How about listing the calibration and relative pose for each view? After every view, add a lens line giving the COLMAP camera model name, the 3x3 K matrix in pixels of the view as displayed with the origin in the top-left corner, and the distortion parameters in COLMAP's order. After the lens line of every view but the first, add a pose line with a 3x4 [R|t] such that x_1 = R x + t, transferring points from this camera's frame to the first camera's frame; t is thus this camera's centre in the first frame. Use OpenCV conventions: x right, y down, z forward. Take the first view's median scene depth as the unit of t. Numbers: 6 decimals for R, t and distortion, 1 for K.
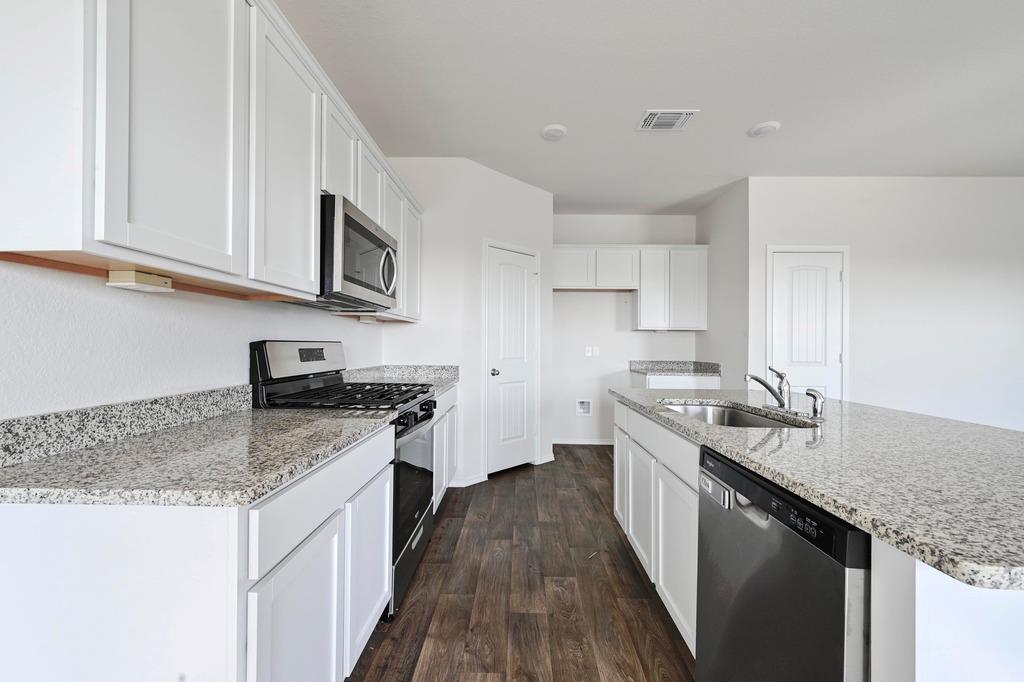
lens RADIAL K [[405.1, 0, 512.0], [0, 405.1, 341.0], [0, 0, 1]] dist [-0.000714, -0.000223]
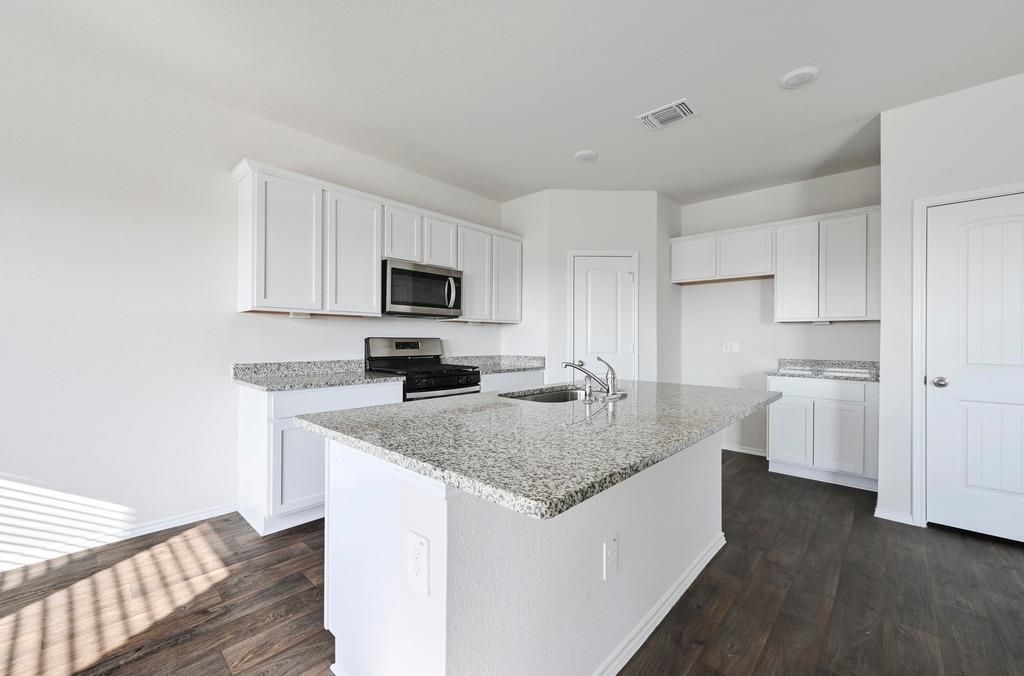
lens RADIAL K [[419.2, 0, 512.0], [0, 419.2, 338.0], [0, 0, 1]] dist [0.001359, -0.000001]
pose [[0.747237, -0.005337, -0.664536, 0.653071], [0.006064, 0.999981, -0.001211, 0.004367], [0.664529, -0.003125, 0.747256, -0.028774]]
